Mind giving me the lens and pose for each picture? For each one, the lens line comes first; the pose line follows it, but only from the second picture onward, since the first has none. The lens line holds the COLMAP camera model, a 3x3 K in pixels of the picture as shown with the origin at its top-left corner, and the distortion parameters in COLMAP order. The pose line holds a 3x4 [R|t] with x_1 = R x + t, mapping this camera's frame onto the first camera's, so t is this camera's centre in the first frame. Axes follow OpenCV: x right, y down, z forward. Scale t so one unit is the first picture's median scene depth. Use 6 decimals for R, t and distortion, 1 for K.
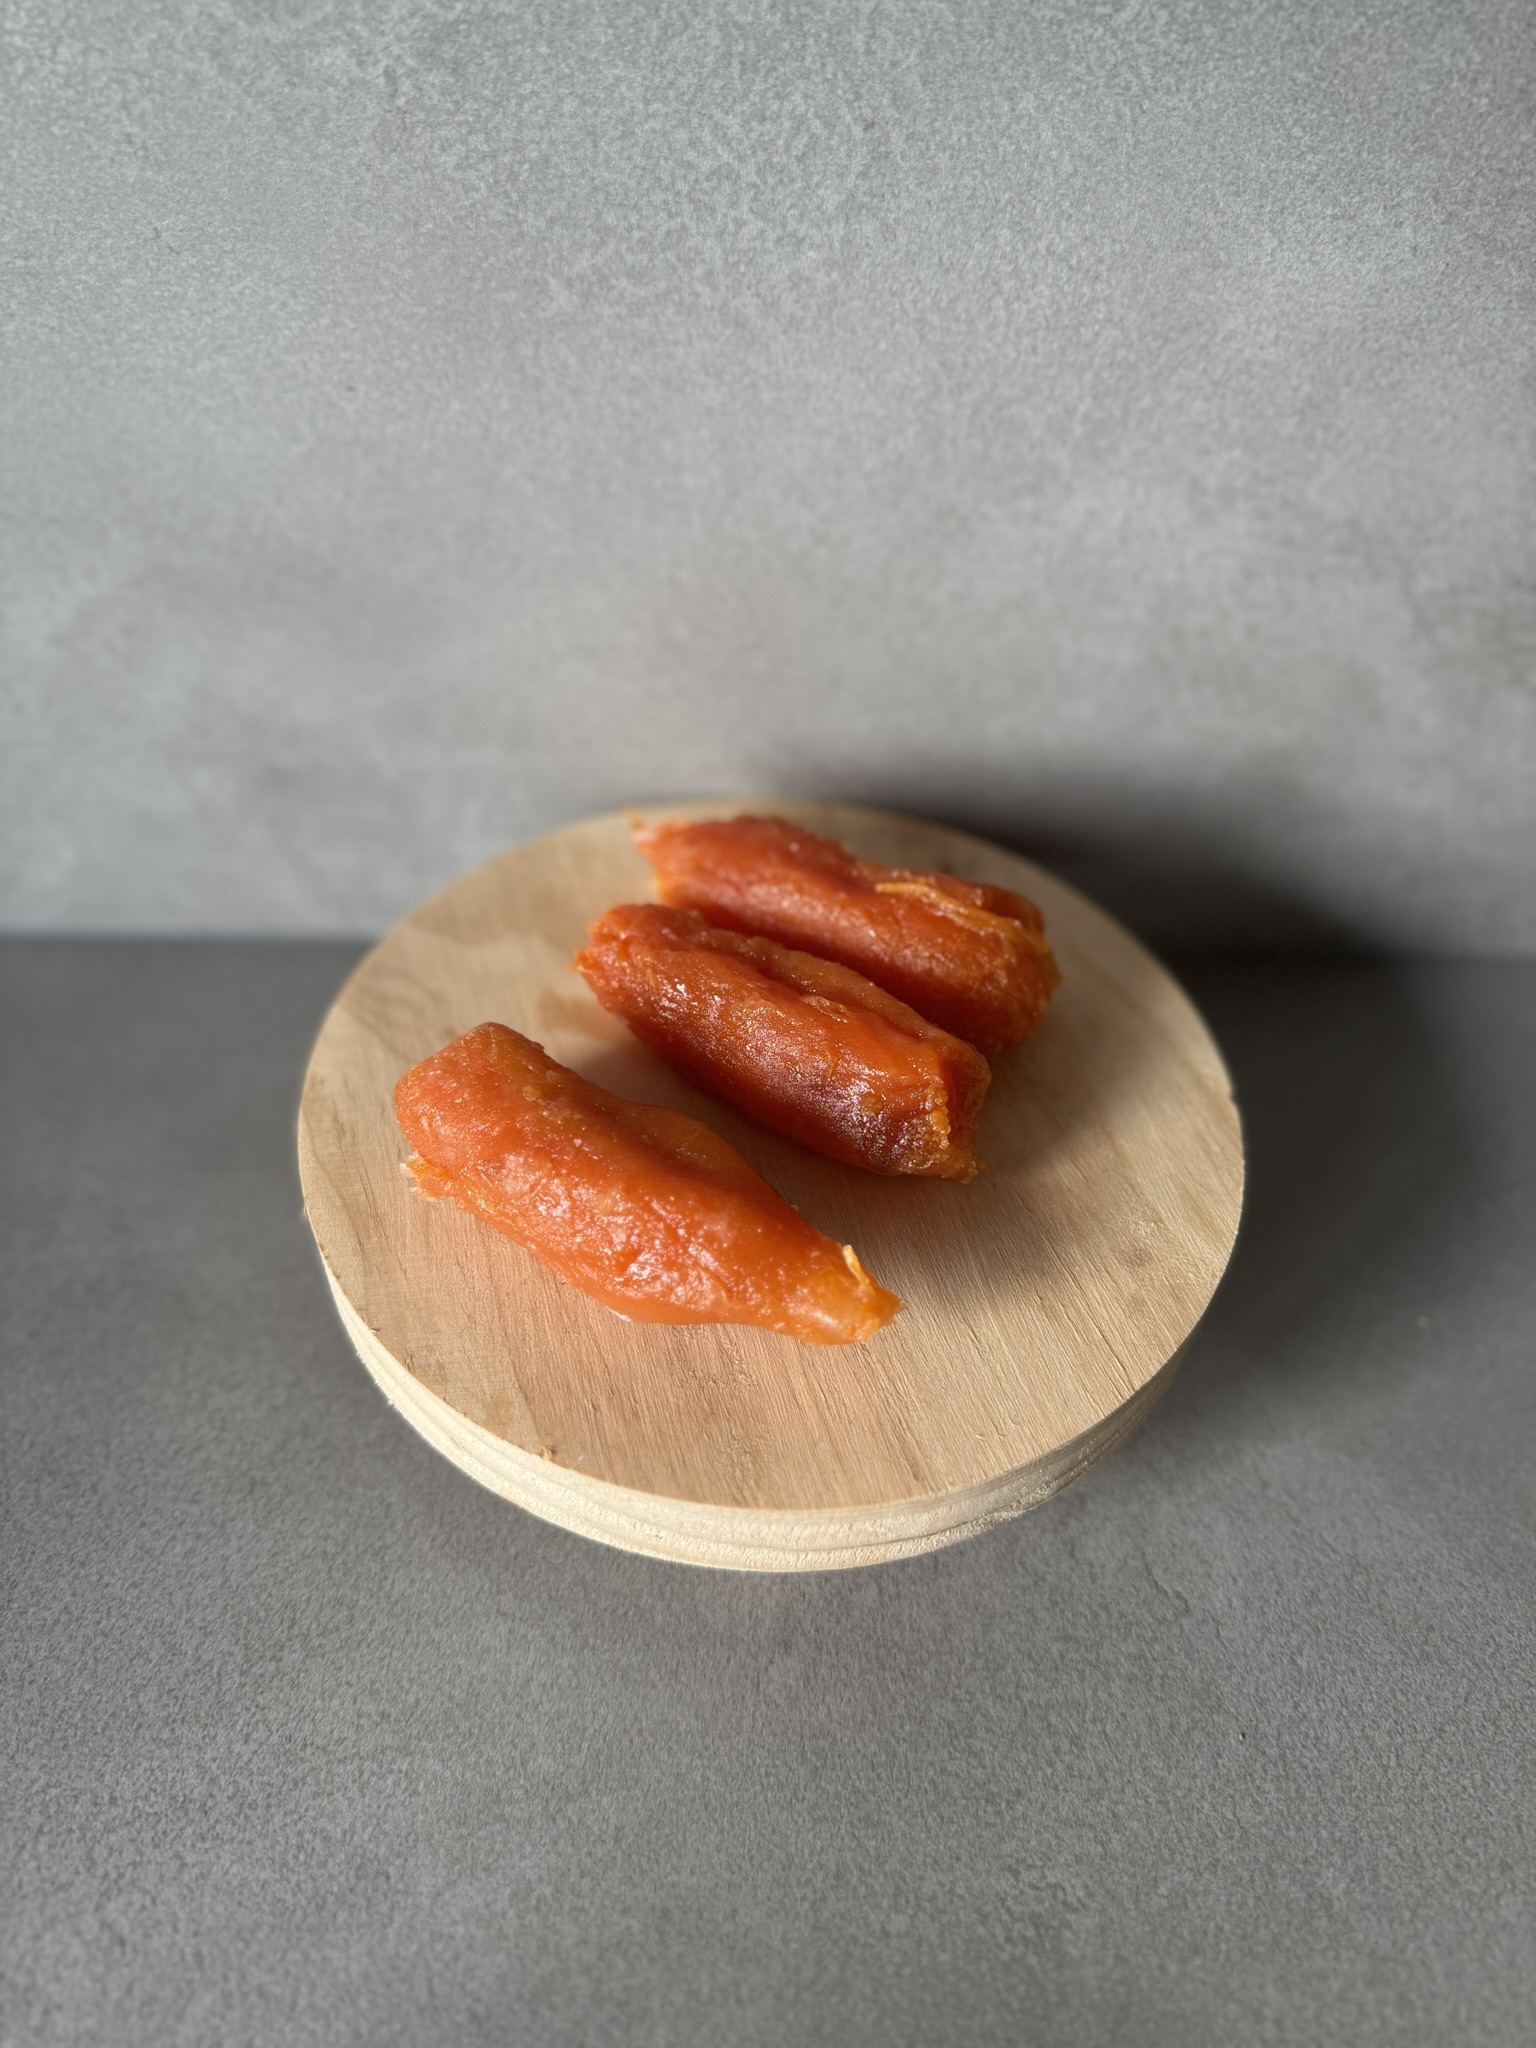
lens RADIAL K [[1530.1, 0, 762.0], [0, 1530.1, 1039.5], [0, 0, 1]] dist [-0.045551, 0.013015]
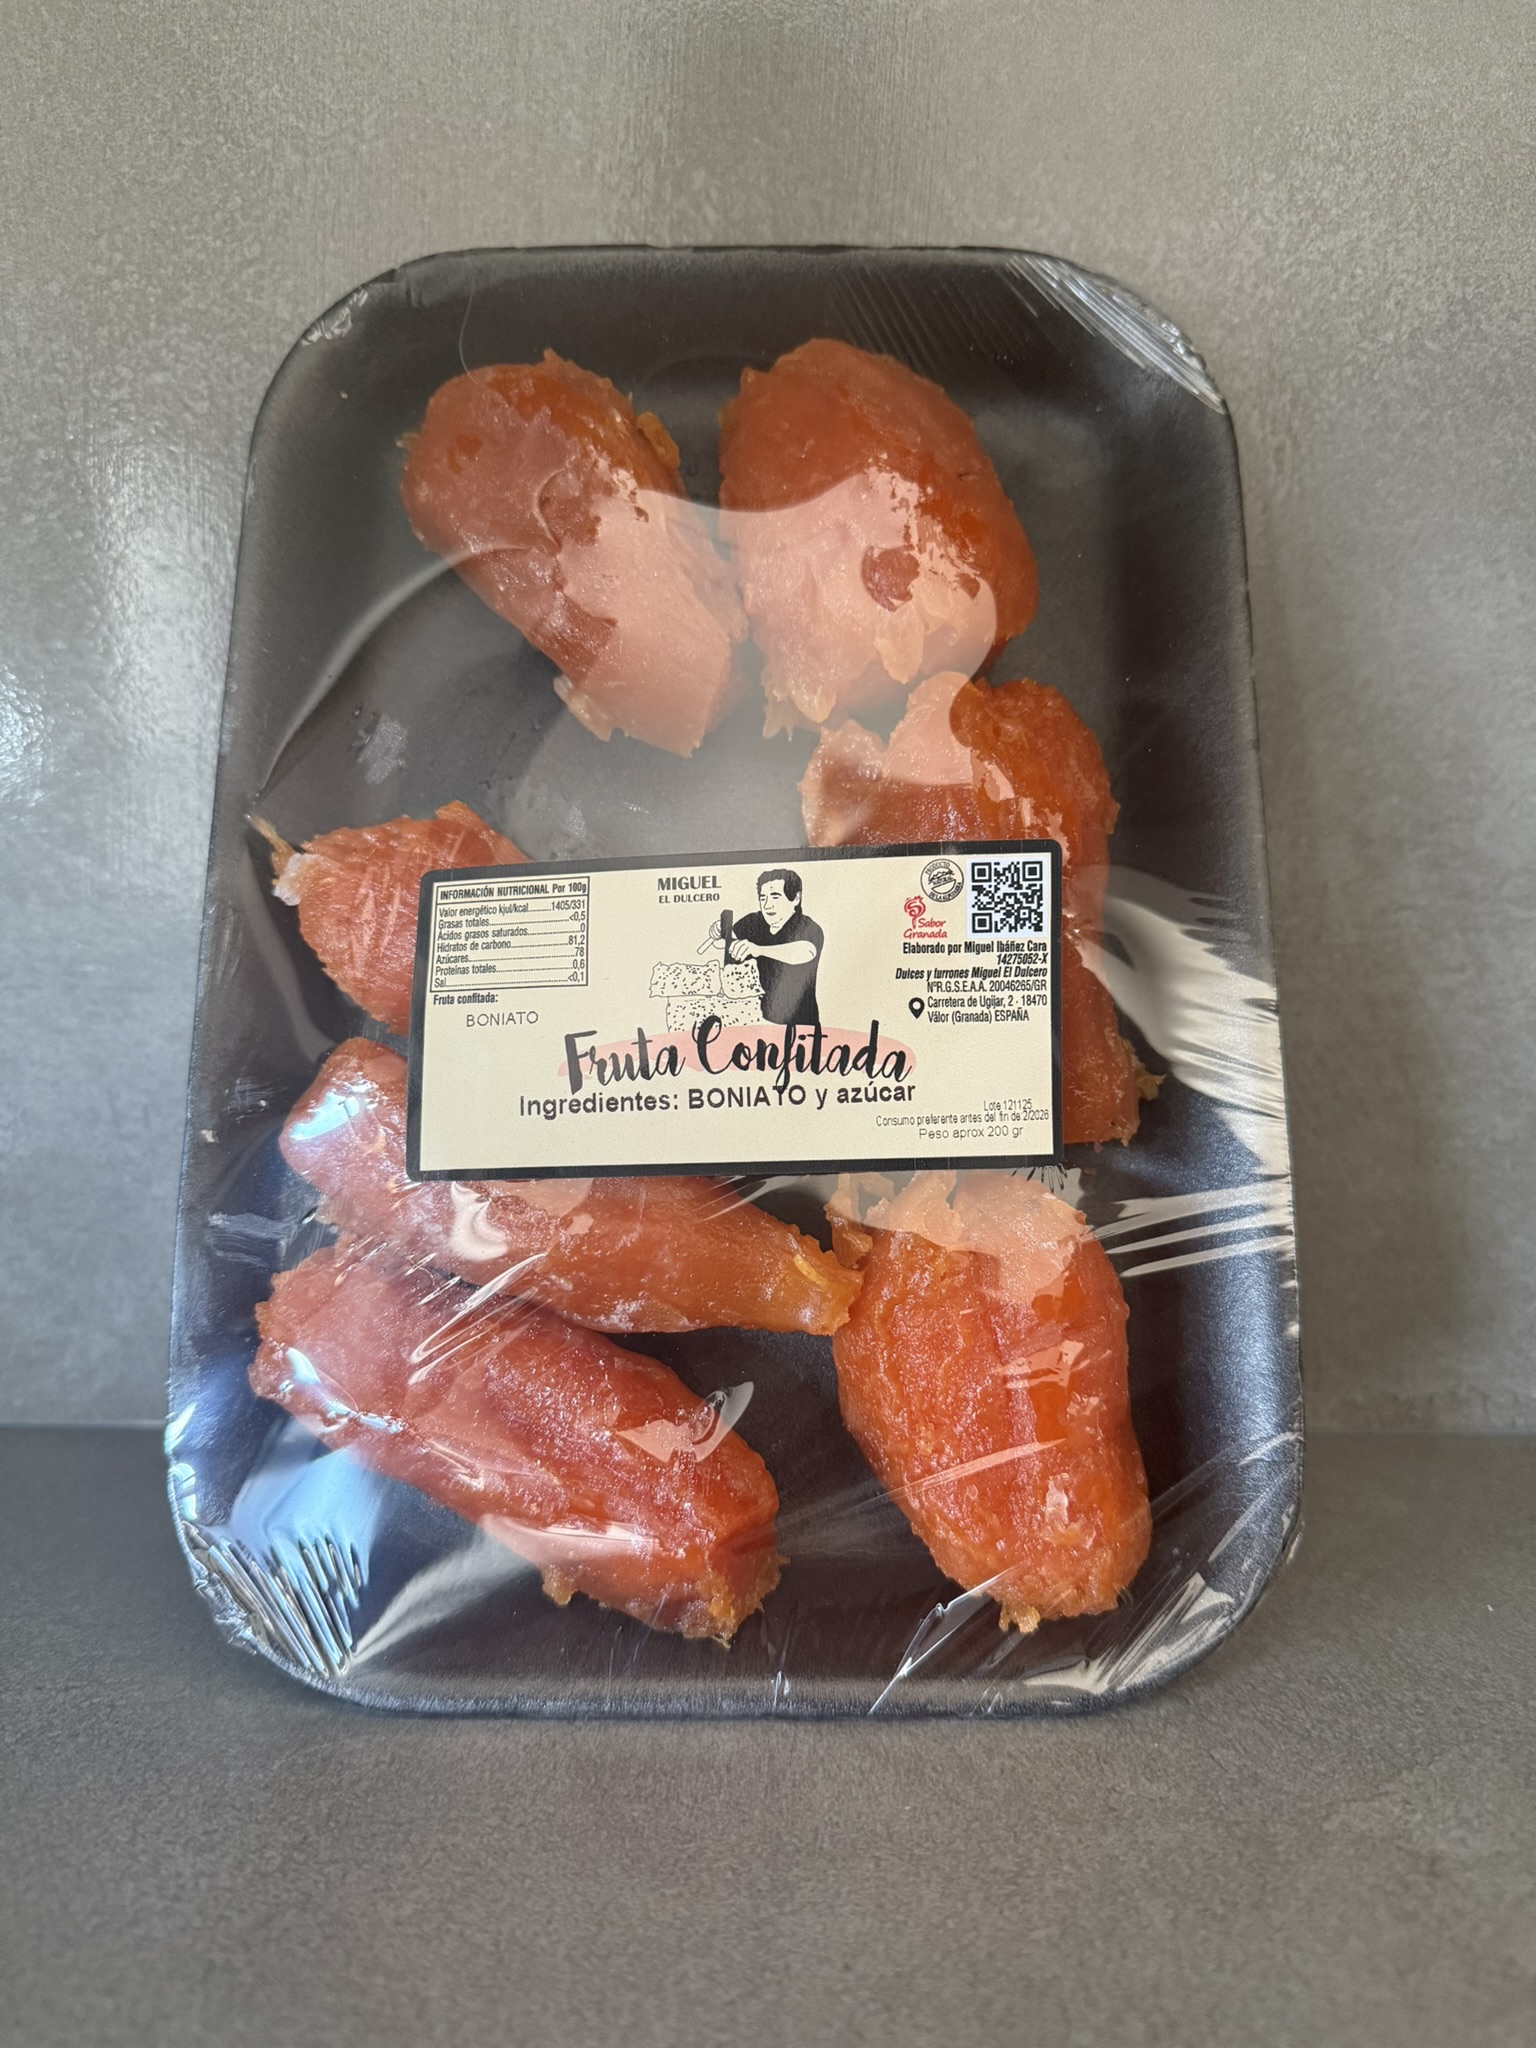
lens RADIAL K [[1530.1, 0, 761.6], [0, 1530.1, 1031.8], [0, 0, 1]] dist [-0.045551, 0.013015]
pose [[0.999174, -0.026231, -0.031049, -0.088472], [0.001998, 0.794662, -0.607048, 0.389120], [0.040597, 0.606485, 0.794058, 0.316100]]
